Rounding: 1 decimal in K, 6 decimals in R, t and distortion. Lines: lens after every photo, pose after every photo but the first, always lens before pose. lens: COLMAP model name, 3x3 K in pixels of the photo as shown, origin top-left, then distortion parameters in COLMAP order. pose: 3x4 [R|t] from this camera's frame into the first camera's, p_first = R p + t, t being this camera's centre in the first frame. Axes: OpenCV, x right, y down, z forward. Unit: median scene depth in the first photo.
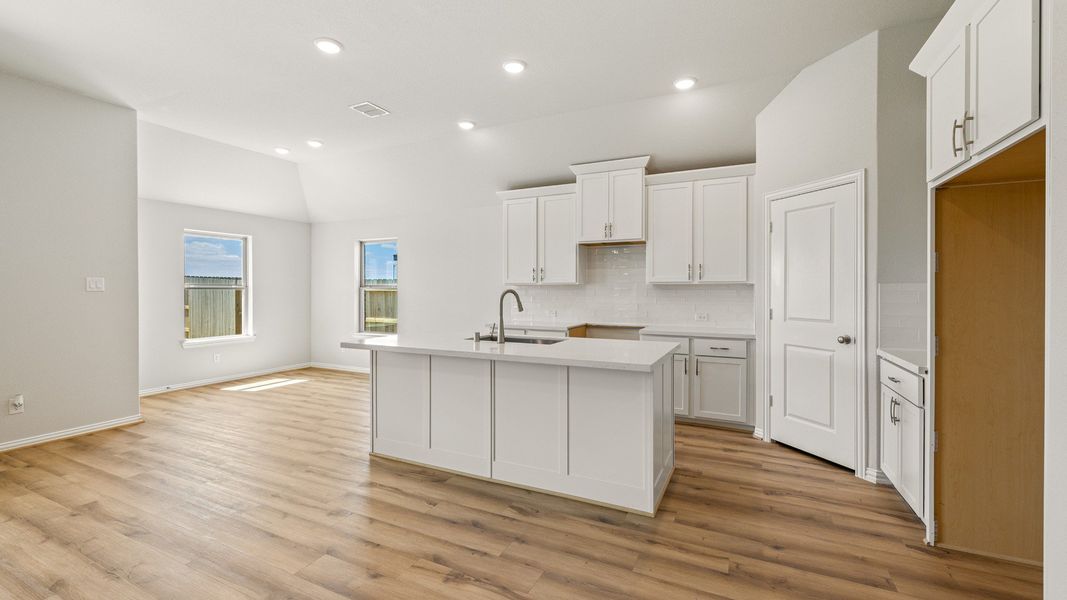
lens RADIAL K [[448.2, 0, 531.9], [0, 448.2, 292.5], [0, 0, 1]] dist [0.001885, 0.000321]
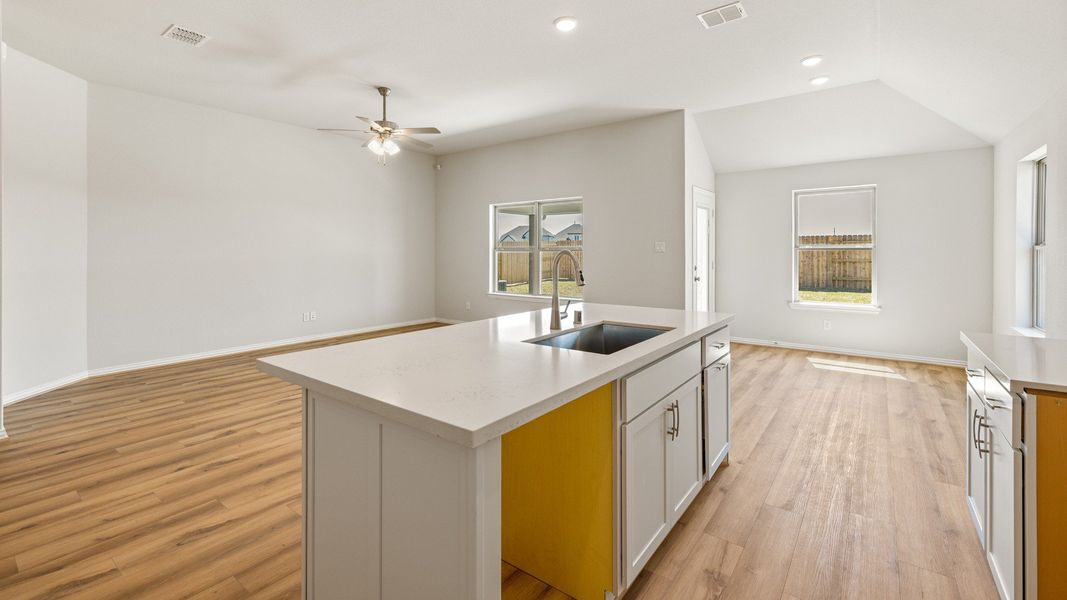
lens RADIAL K [[454.1, 0, 527.0], [0, 454.1, 252.0], [0, 0, 1]] dist [-0.000584, -0.000094]
pose [[-0.197443, 0.000985, -0.980314, 0.545332], [-0.003576, 0.999992, 0.001725, -0.004482], [0.980308, 0.003846, -0.197438, 0.970210]]
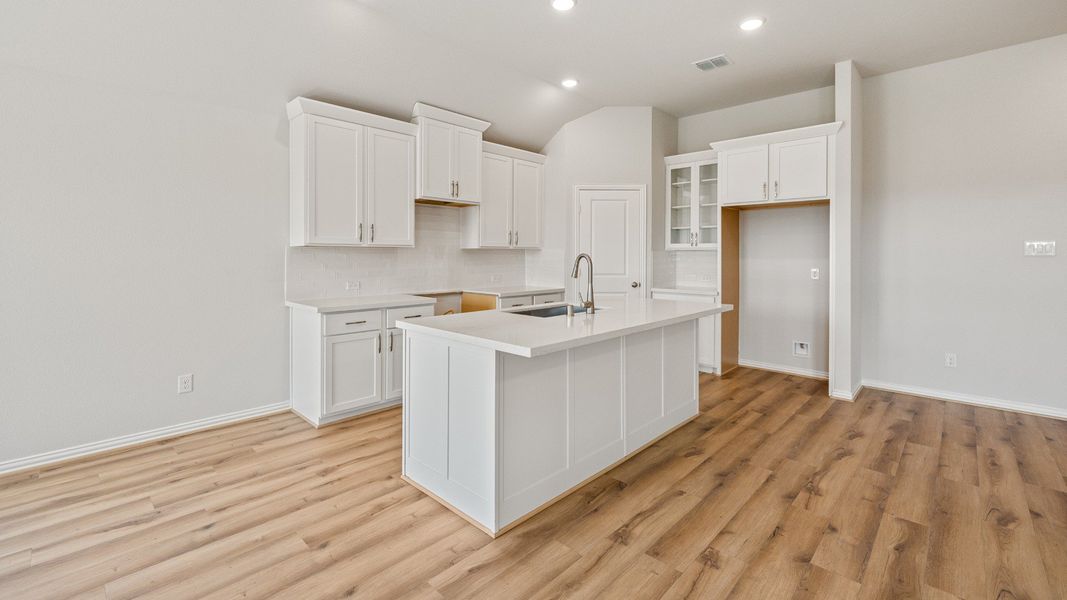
lens RADIAL K [[450.5, 0, 532.4], [0, 450.5, 256.6], [0, 0, 1]] dist [0.002133, 0.000324]
pose [[0.302614, -0.003897, 0.953105, -0.859286], [0.002383, 0.999992, 0.003332, -0.003880], [-0.953110, 0.001263, 0.302621, 0.742189]]
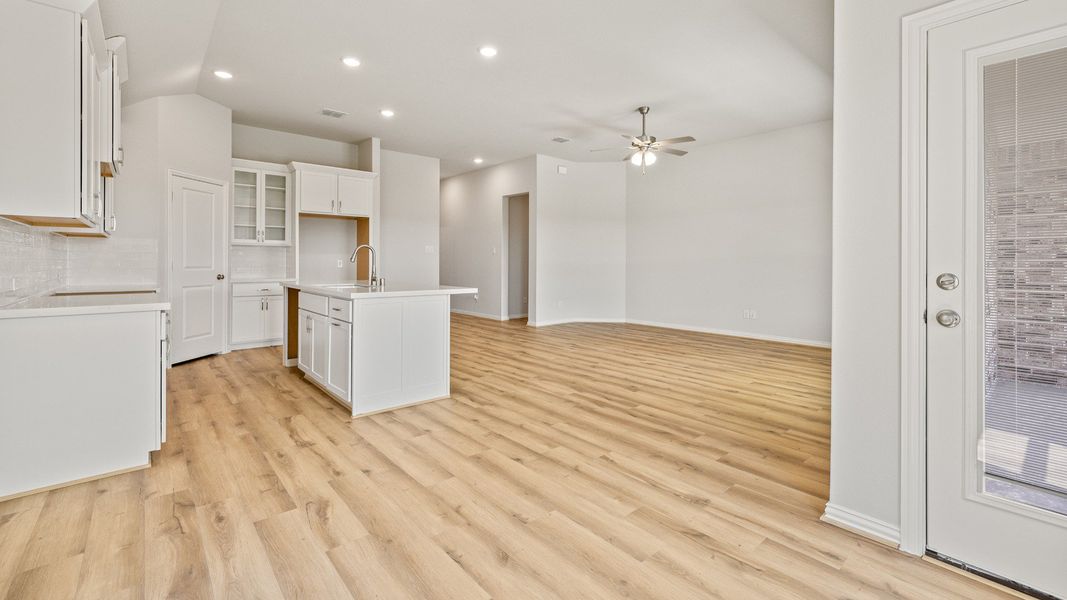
lens RADIAL K [[450.5, 0, 532.4], [0, 450.5, 256.6], [0, 0, 1]] dist [0.002133, 0.000324]
pose [[-0.919382, 0.000604, 0.393366, -0.919158], [-0.002167, 0.999976, -0.006600, 0.031672], [-0.393360, -0.006921, -0.919358, 1.822150]]
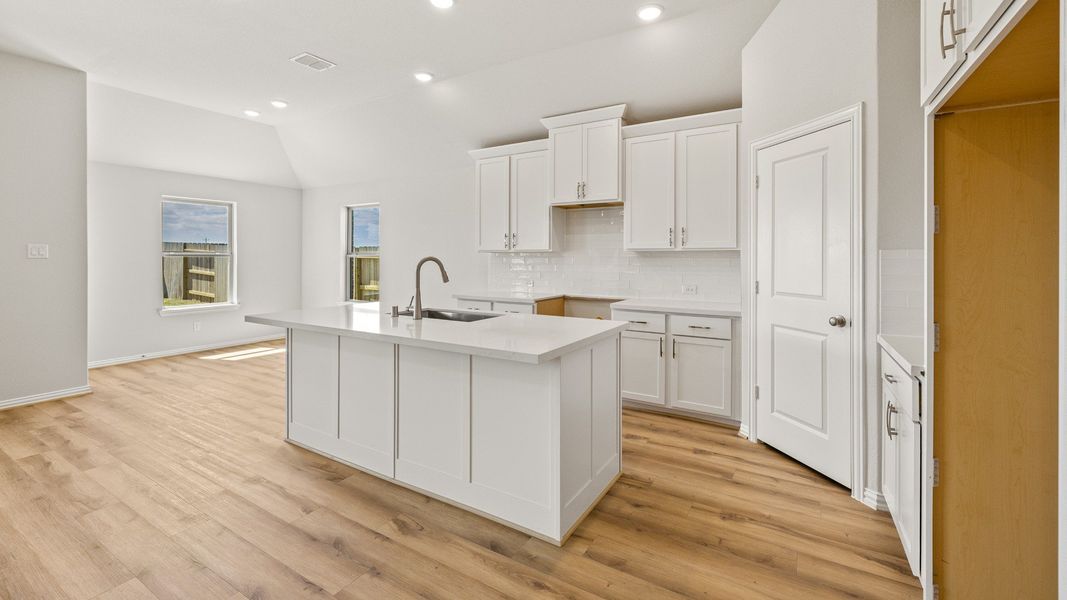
lens RADIAL K [[448.2, 0, 533.0], [0, 448.2, 258.7], [0, 0, 1]] dist [0.001819, 0.000147]
pose [[0.995671, 0.001846, -0.092927, 0.205334], [-0.002145, 0.999993, -0.003109, -0.000986], [0.092921, 0.003295, 0.995668, 0.144942]]
